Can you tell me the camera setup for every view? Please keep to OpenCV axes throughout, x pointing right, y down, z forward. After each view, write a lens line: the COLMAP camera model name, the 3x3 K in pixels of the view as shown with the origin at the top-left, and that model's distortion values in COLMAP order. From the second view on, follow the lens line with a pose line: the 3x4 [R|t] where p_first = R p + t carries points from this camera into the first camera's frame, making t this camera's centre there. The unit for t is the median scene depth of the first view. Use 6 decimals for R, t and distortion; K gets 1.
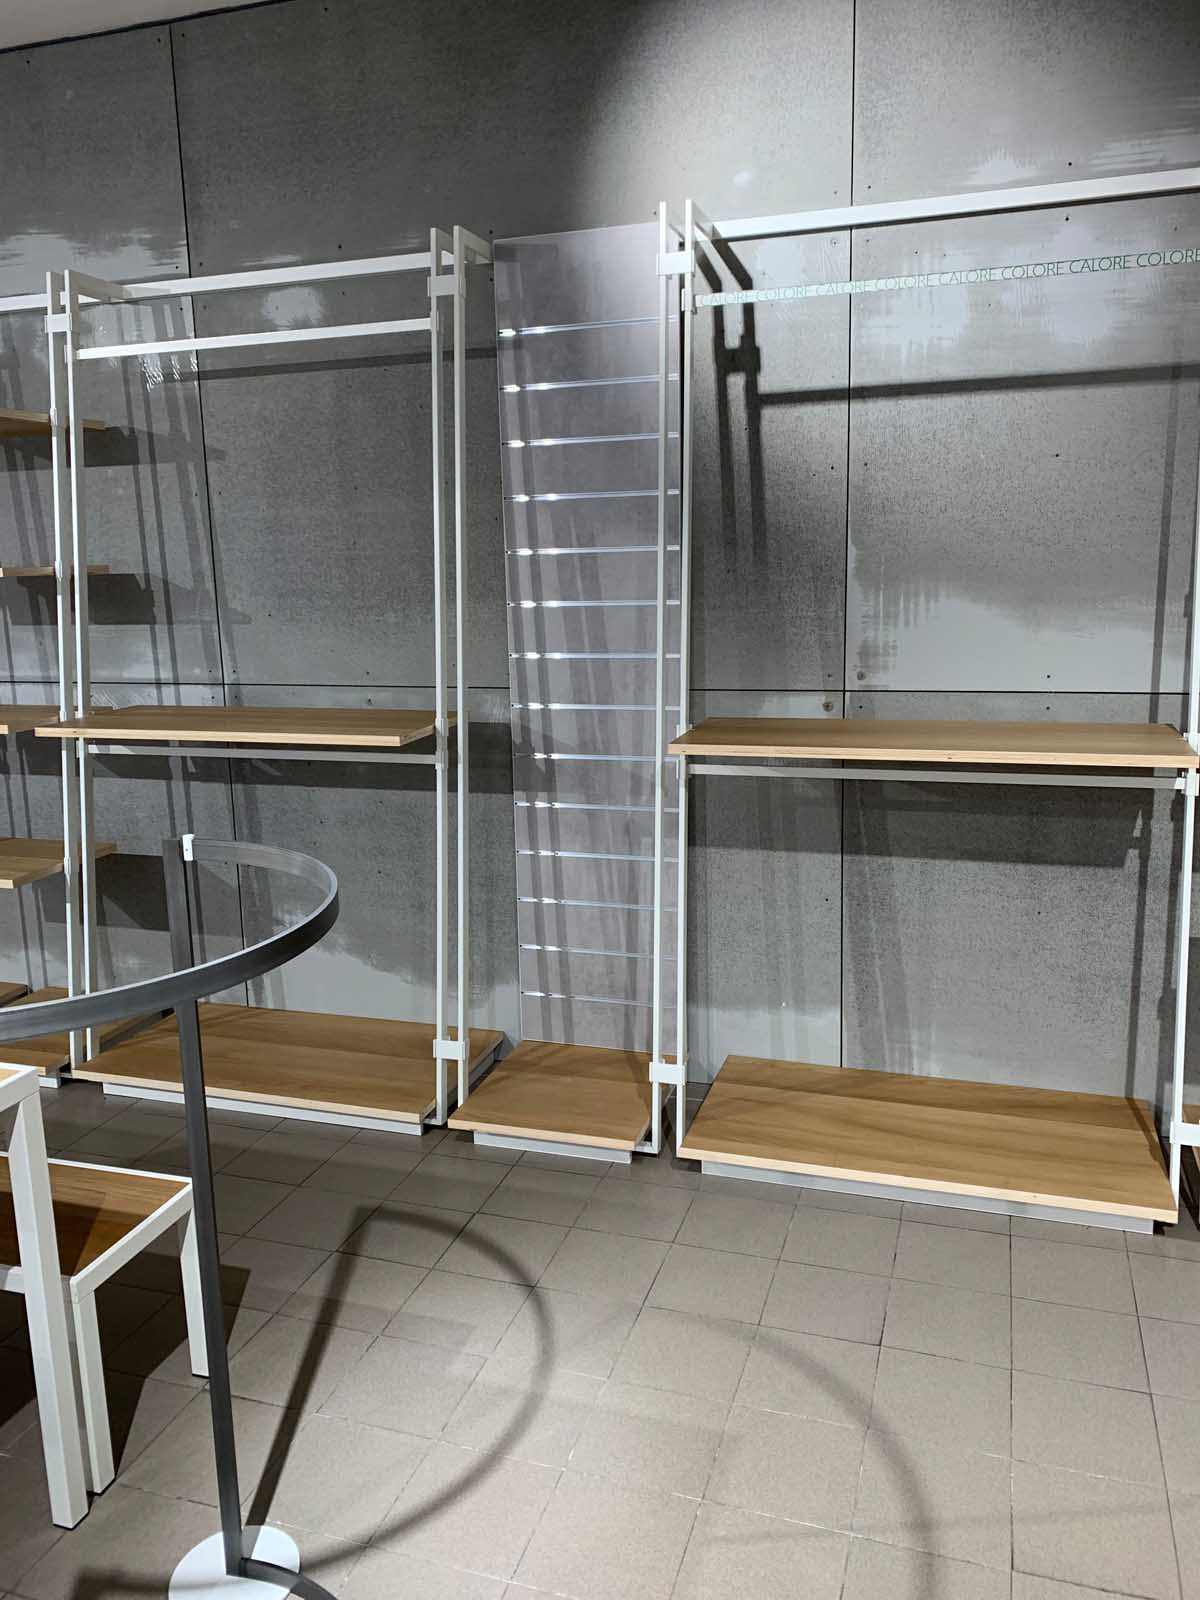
lens RADIAL K [[1259.5, 0, 597.0], [0, 1259.5, 850.0], [0, 0, 1]] dist [0.067476, -0.131246]
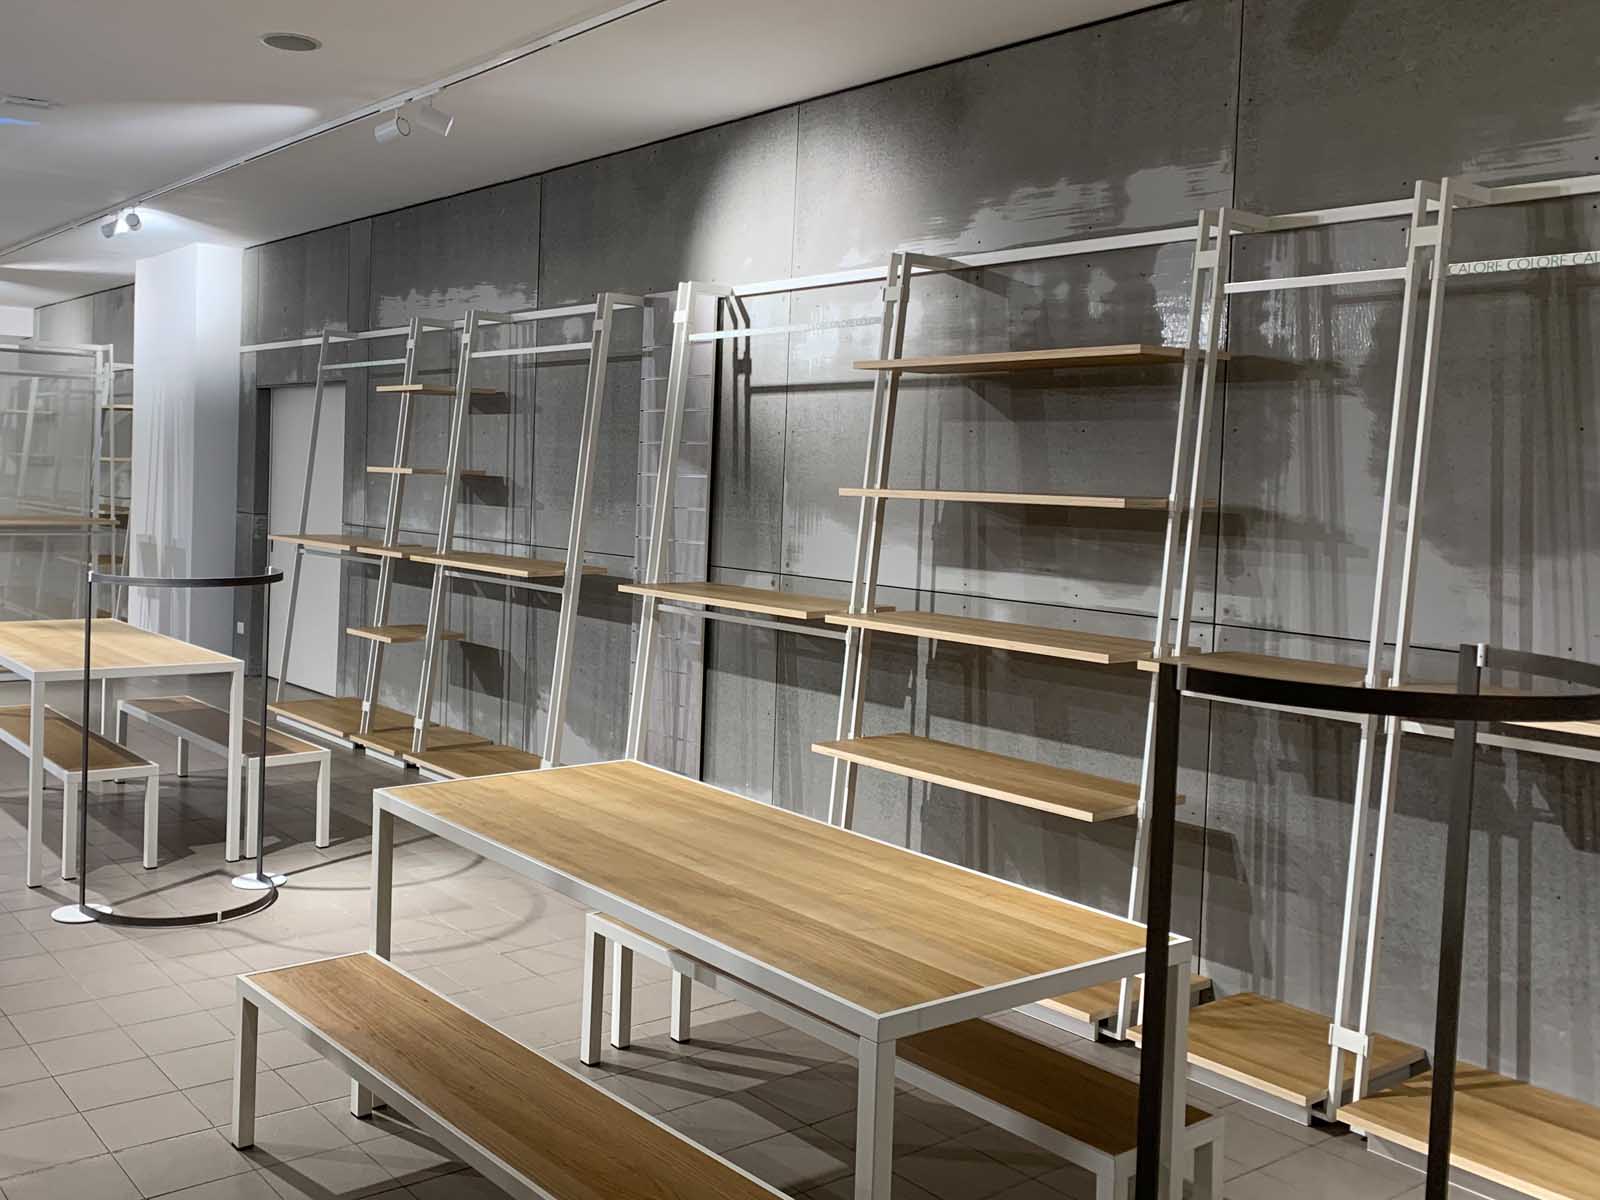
lens RADIAL K [[1259.5, 0, 722.8], [0, 1259.5, 602.5], [0, 0, 1]] dist [0.067476, -0.131246]
pose [[0.868727, 0.111407, -0.482598, 0.861233], [-0.182115, 0.977966, -0.102063, 0.075177], [0.460594, 0.176553, 0.869875, -0.346142]]
